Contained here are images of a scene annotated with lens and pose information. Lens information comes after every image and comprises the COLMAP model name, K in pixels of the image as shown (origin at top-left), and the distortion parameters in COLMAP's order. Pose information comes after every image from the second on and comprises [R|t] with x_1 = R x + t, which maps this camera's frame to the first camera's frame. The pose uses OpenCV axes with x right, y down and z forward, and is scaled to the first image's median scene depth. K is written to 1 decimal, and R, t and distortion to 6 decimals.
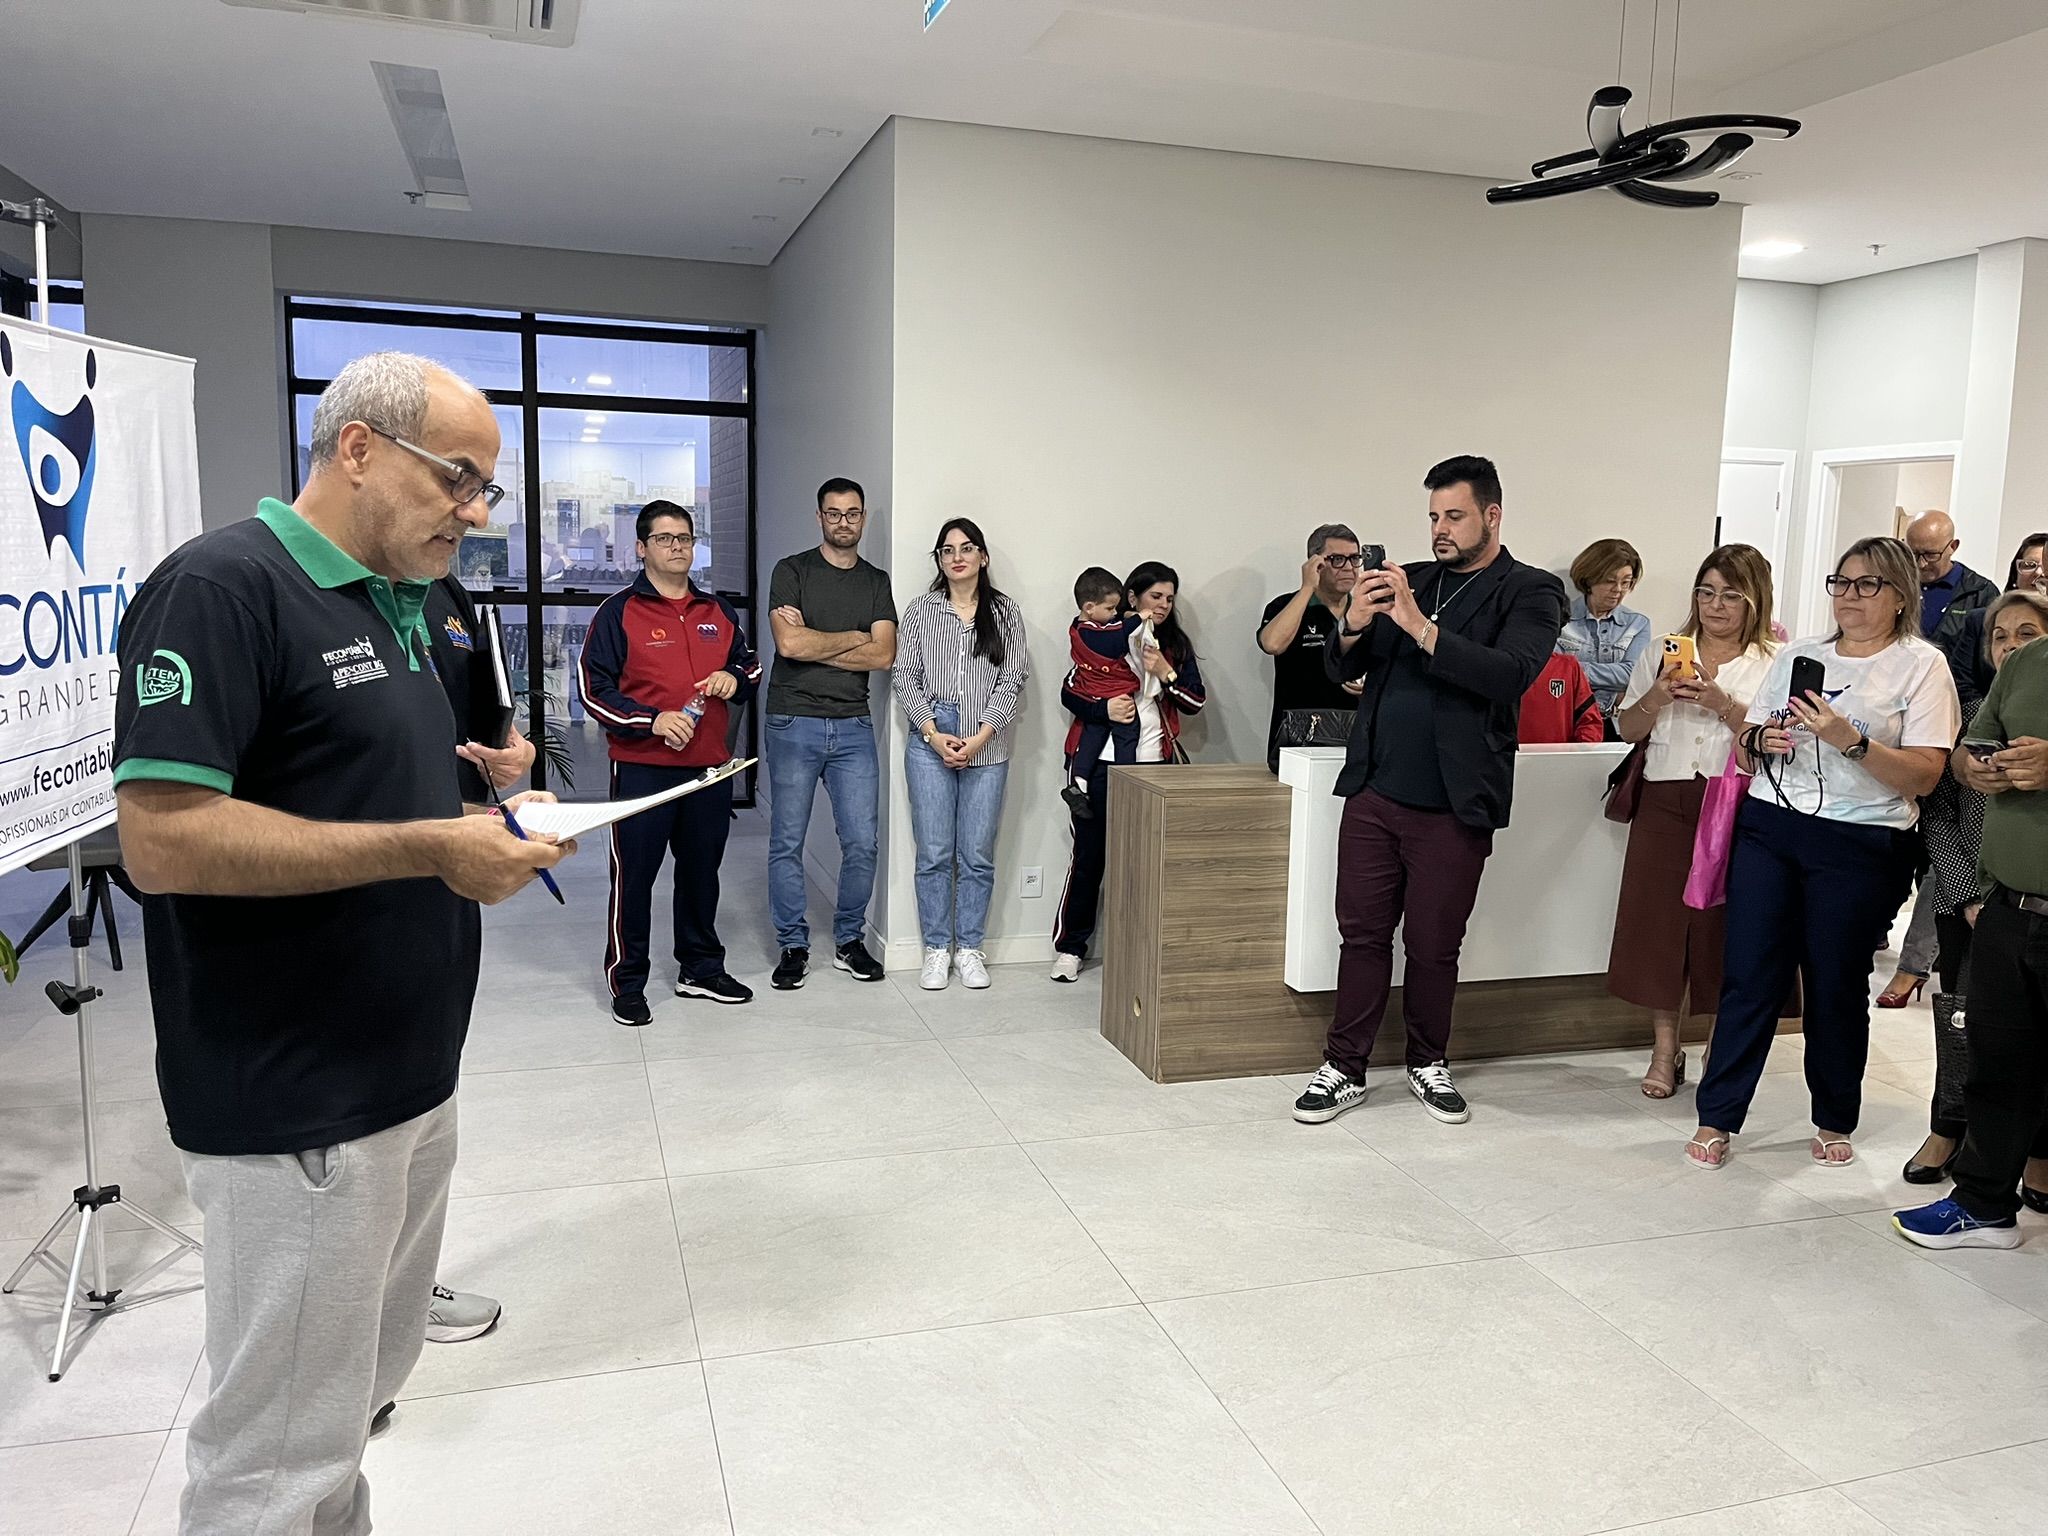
lens RADIAL K [[1562.8, 0, 1028.1], [0, 1562.8, 743.9], [0, 0, 1]] dist [0.051819, -0.074332]
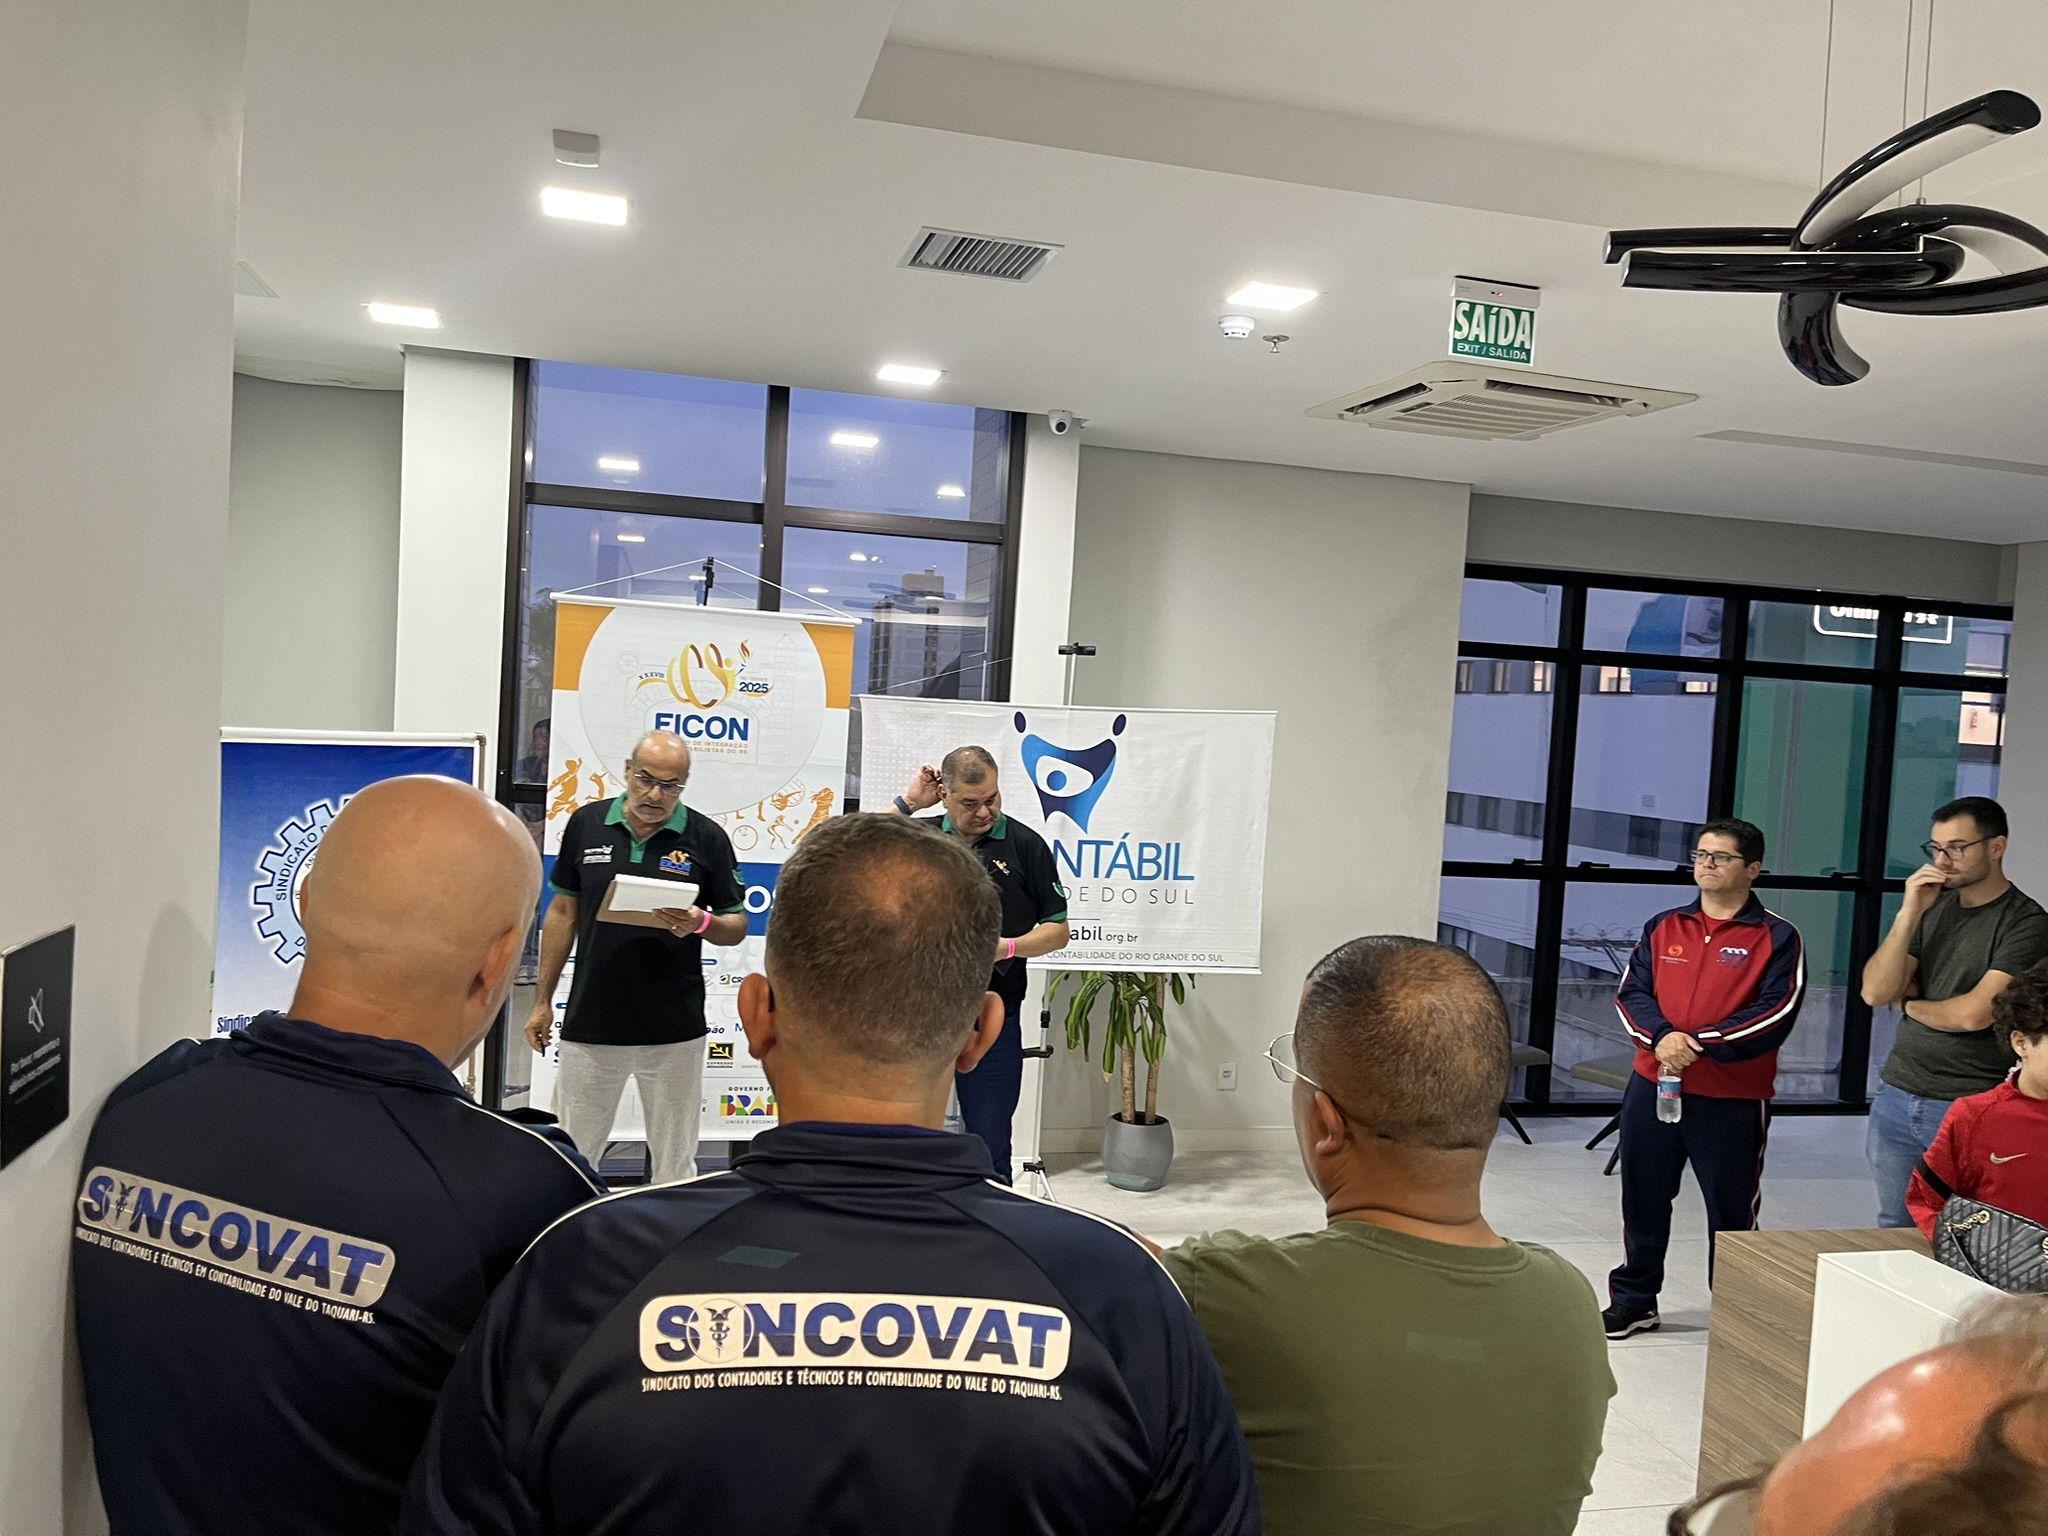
lens RADIAL K [[1562.8, 0, 1021.0], [0, 1562.8, 751.3], [0, 0, 1]] dist [0.051819, -0.074332]
pose [[-0.052200, 0.007206, -0.998611, 0.966474], [-0.180654, 0.983408, 0.016539, -0.169631], [0.982161, 0.181266, -0.050032, 0.770204]]
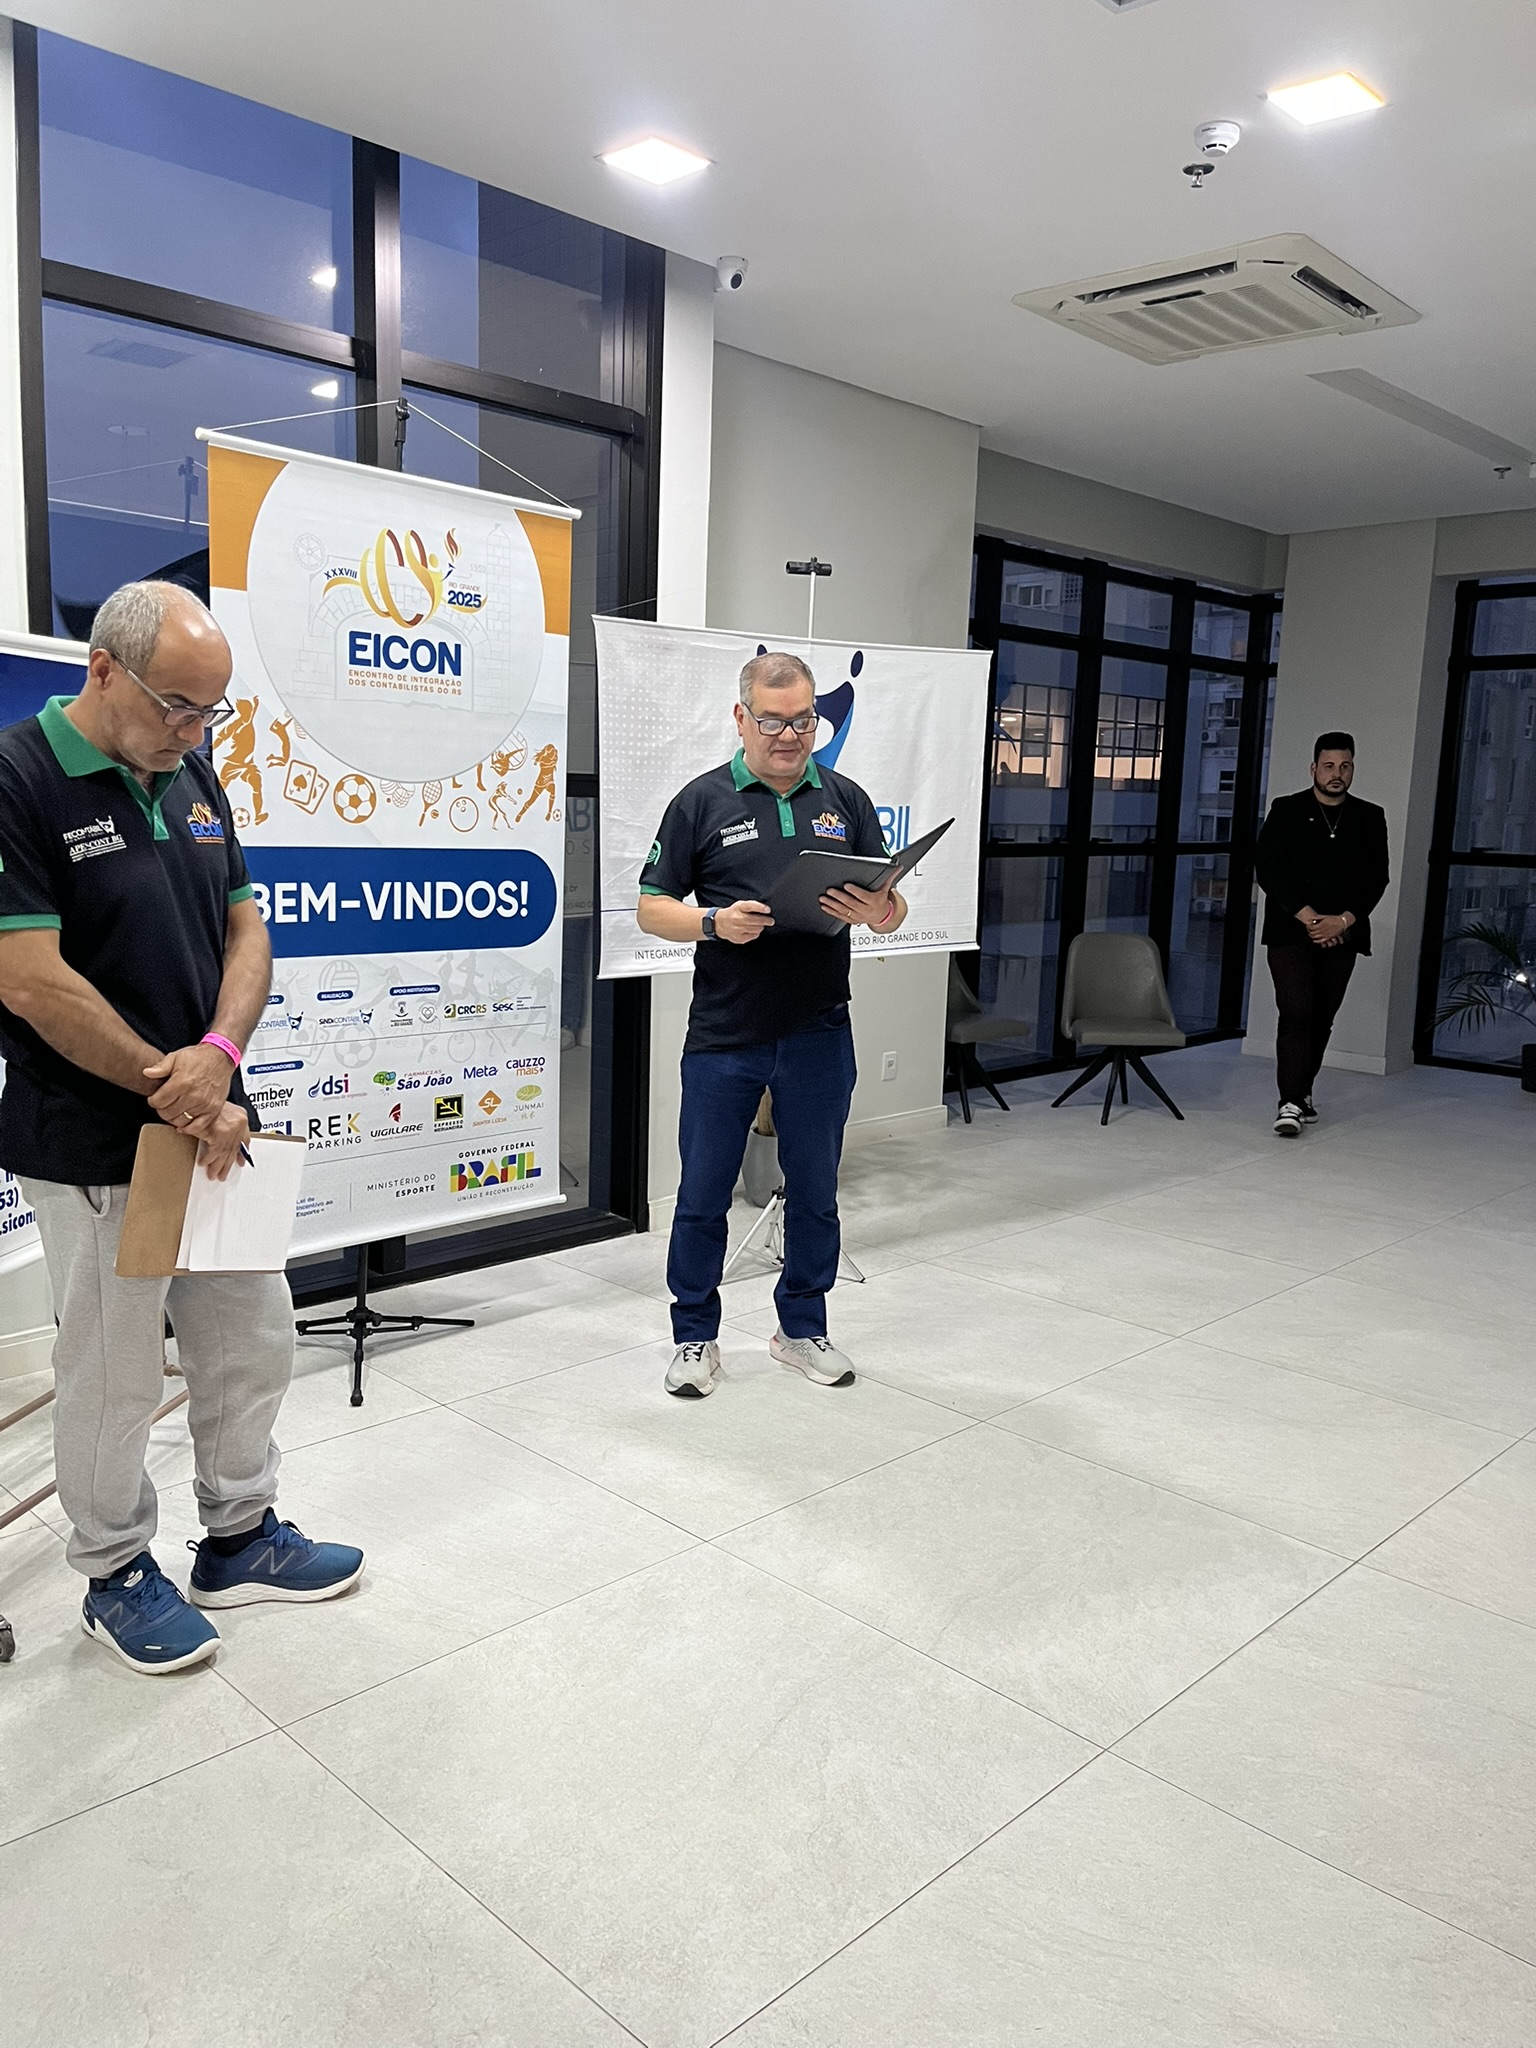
lens RADIAL K [[1562.8, 0, 763.9], [0, 1562.8, 1017.6], [0, 0, 1]] dist [0.051819, -0.074332]
pose [[0.480030, 0.124594, -0.868359, 0.571697], [-0.133219, 0.988736, 0.068222, 0.008471], [0.867078, 0.082934, 0.491221, 0.156201]]
